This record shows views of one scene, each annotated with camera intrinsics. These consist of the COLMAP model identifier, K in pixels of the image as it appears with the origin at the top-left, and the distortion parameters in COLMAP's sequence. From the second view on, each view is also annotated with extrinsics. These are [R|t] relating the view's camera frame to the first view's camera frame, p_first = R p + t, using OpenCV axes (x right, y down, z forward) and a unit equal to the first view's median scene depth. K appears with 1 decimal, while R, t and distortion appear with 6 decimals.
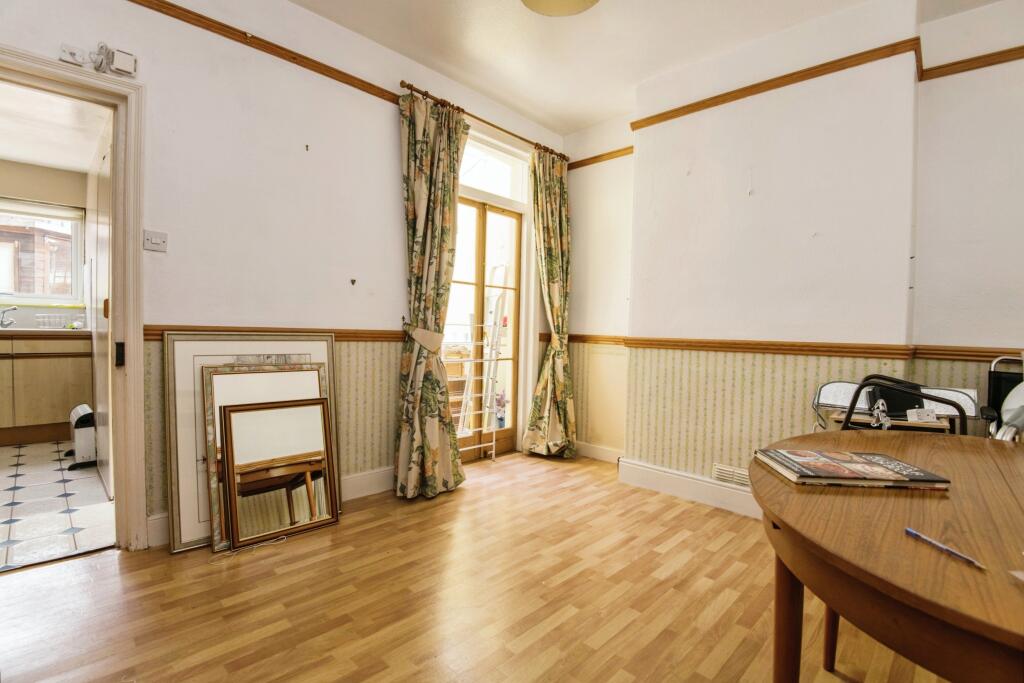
lens RADIAL K [[474.0, 0, 511.9], [0, 474.0, 347.3], [0, 0, 1]] dist [-0.026613, -0.000139]
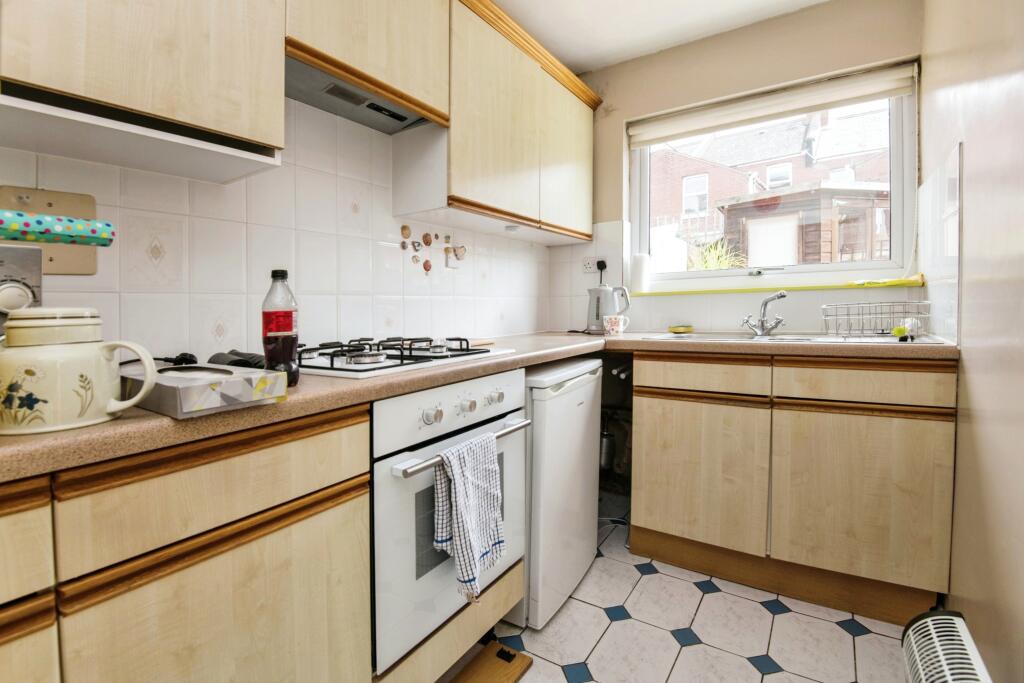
lens RADIAL K [[474.0, 0, 511.0], [0, 474.0, 338.8], [0, 0, 1]] dist [-0.026613, -0.000139]
pose [[0.182971, 0.019476, -0.982925, -0.649440], [-0.014249, 0.999751, 0.017157, -0.042426], [0.983015, 0.010867, 0.183203, 0.629746]]
